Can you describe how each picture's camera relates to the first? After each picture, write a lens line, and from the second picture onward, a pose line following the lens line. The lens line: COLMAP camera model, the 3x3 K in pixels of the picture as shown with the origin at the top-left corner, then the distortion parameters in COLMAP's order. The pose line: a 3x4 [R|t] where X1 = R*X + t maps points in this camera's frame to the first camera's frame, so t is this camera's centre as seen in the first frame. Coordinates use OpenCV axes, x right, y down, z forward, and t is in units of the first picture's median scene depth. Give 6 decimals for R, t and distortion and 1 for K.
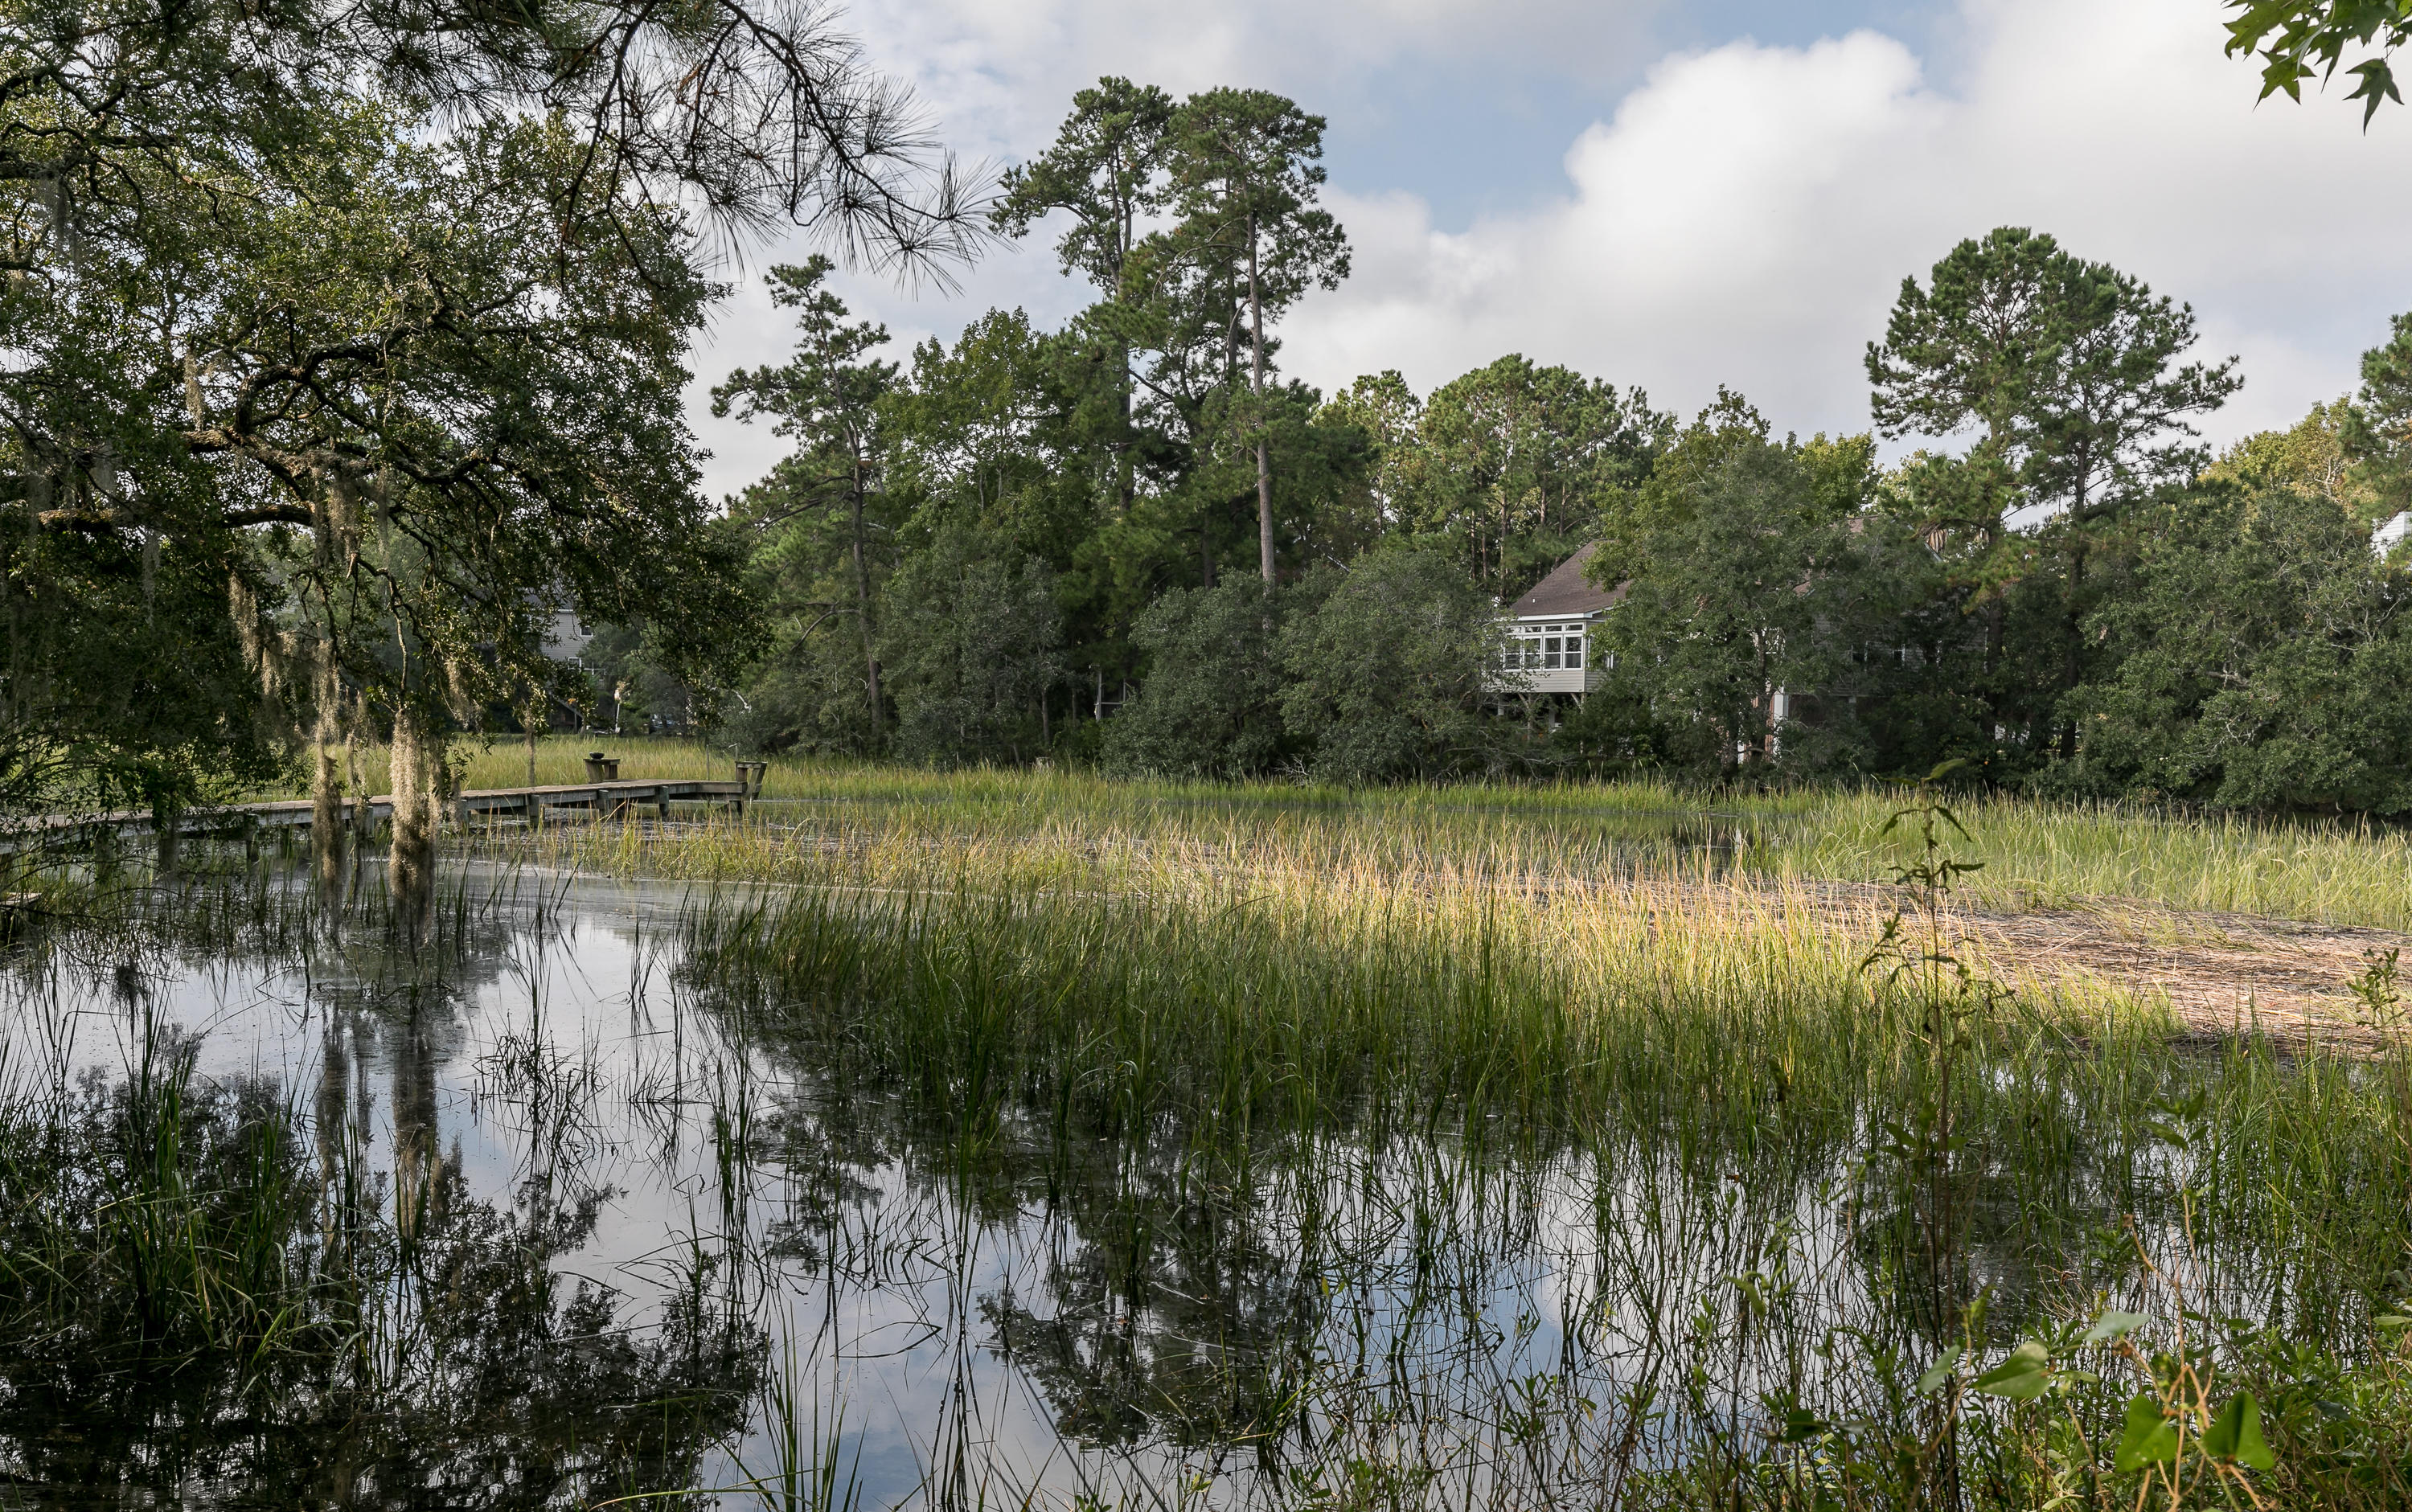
lens RADIAL K [[2428.7, 0, 1176.5], [0, 2428.7, 836.0], [0, 0, 1]] dist [0.042562, 0.000000]
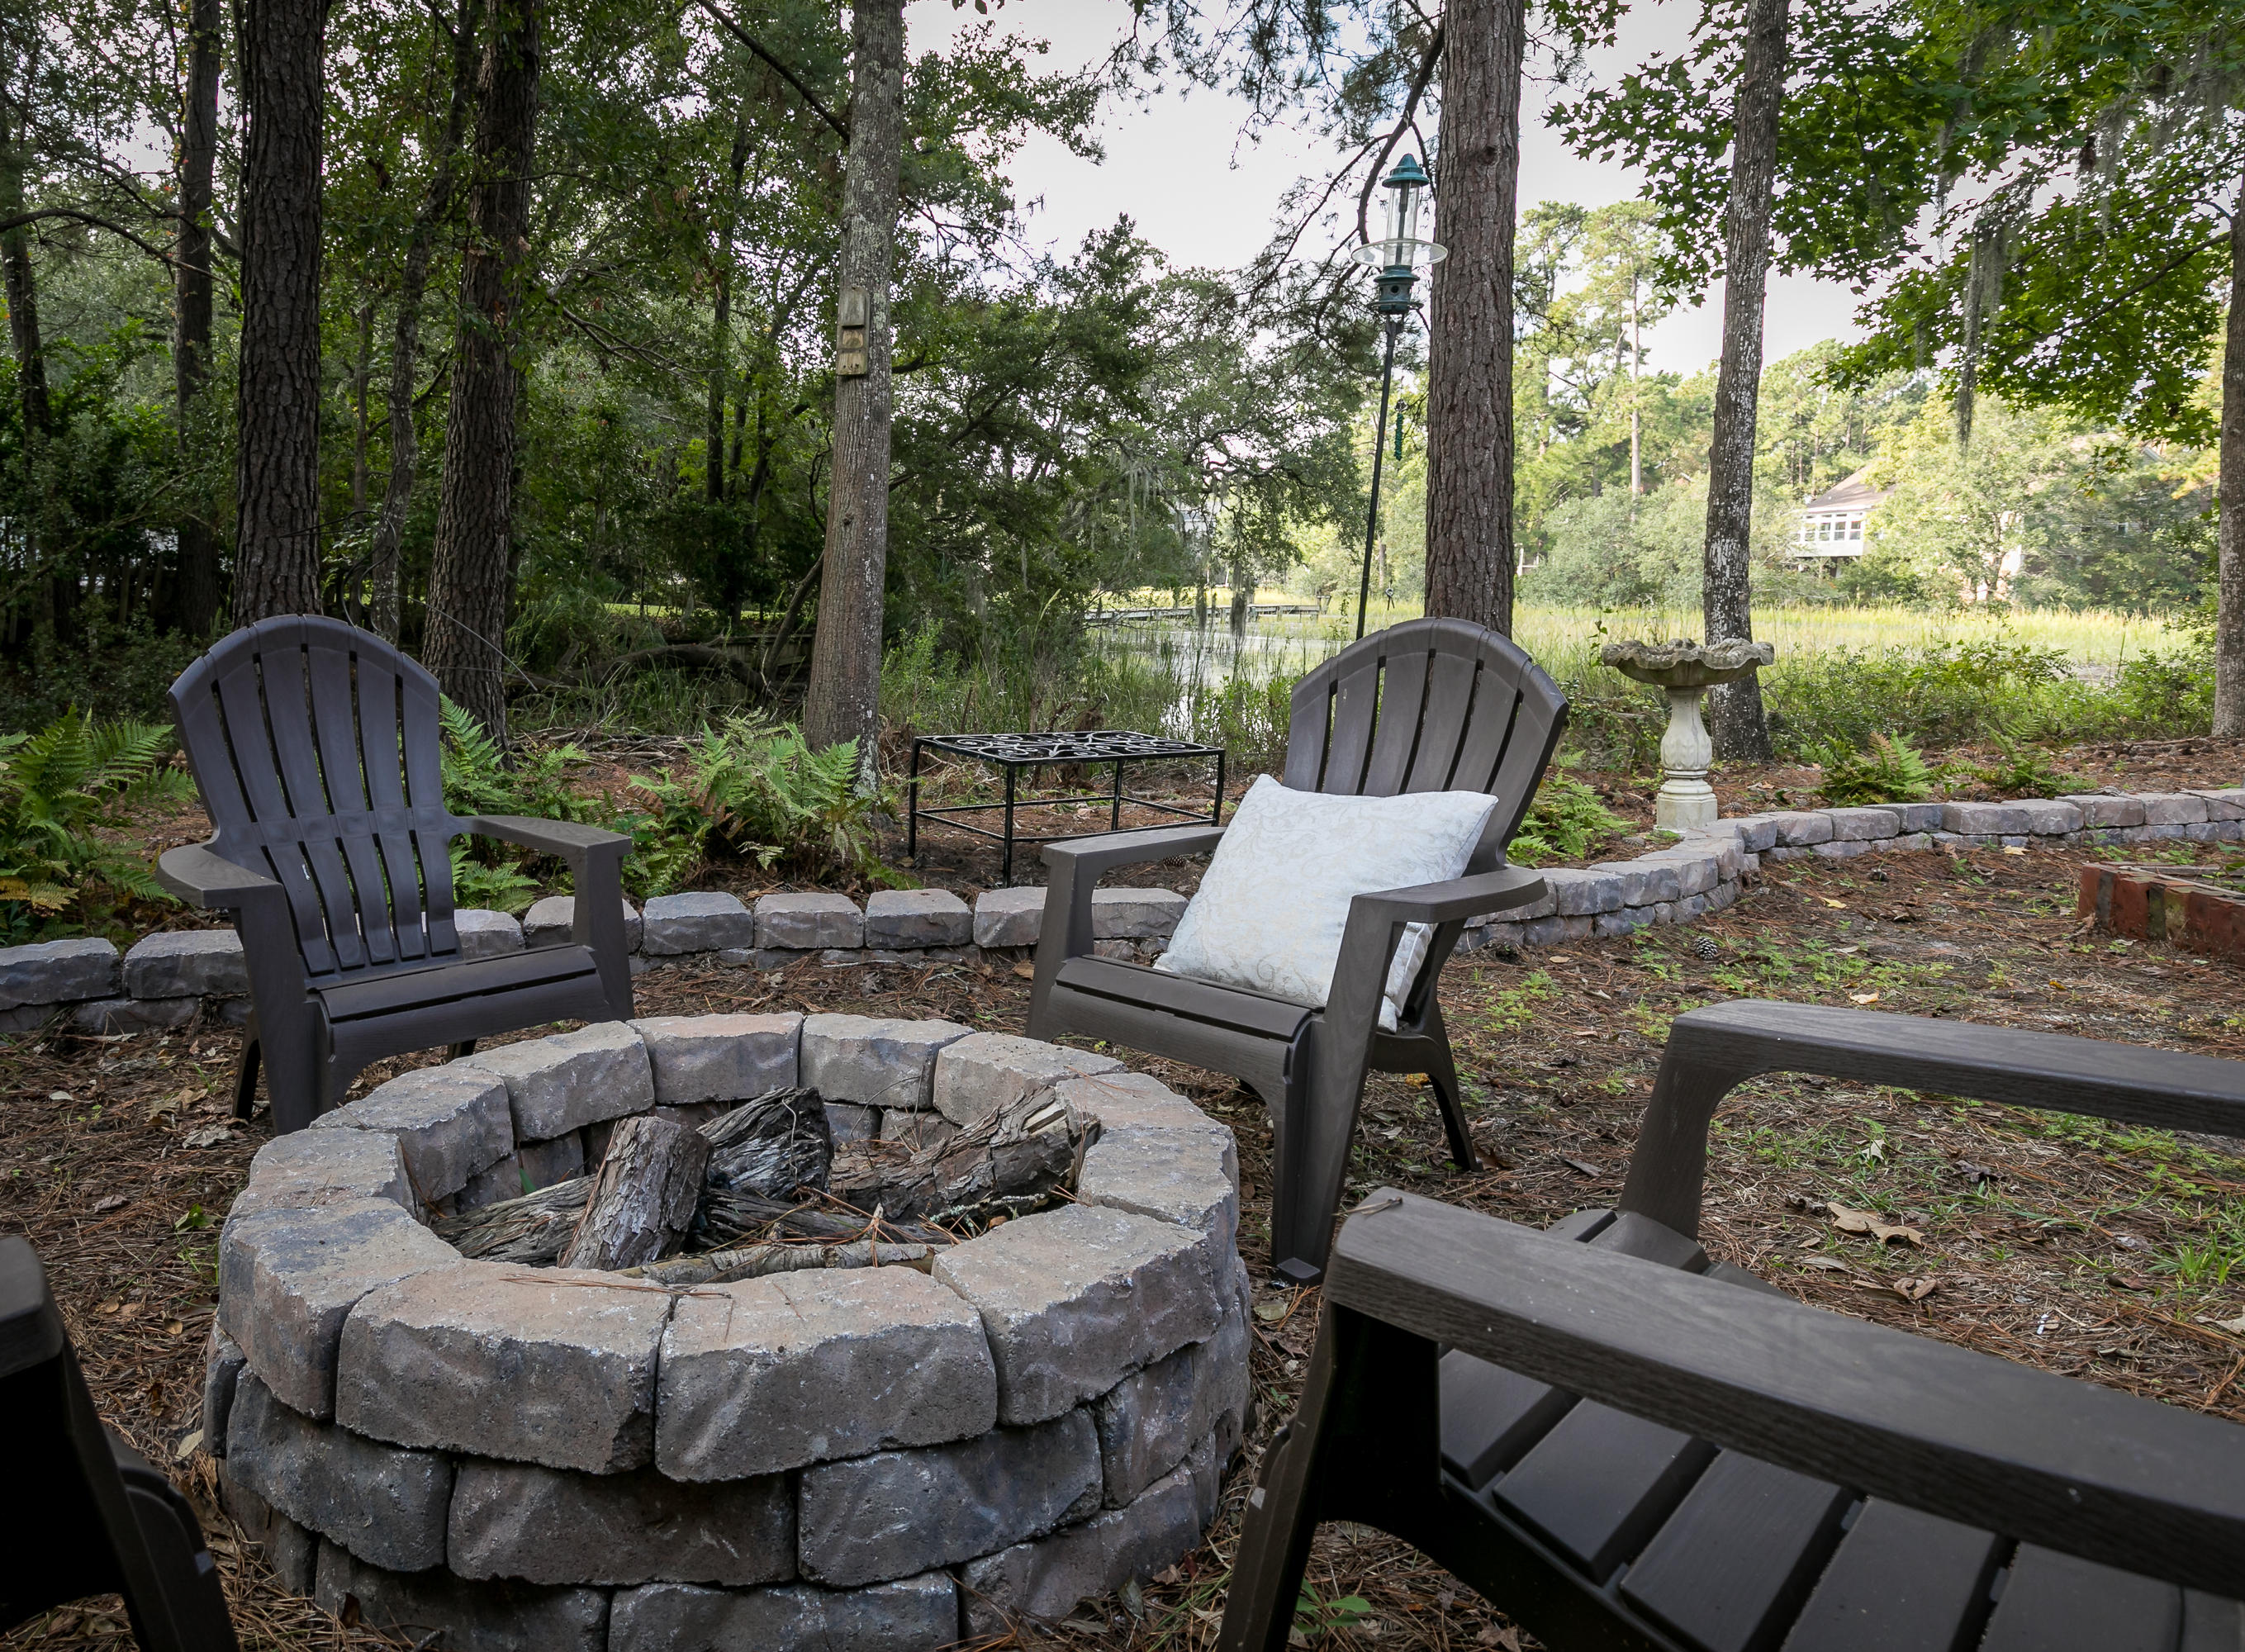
lens RADIAL K [[1390.0, 0, 830.0], [0, 1390.0, 725.8], [0, 0, 1]] dist [0.001605, -0.000921]
pose [[0.882130, 0.042912, -0.469048, 0.003872], [-0.017084, 0.998101, 0.059184, 0.010337], [0.470697, -0.044195, 0.881187, -0.128868]]
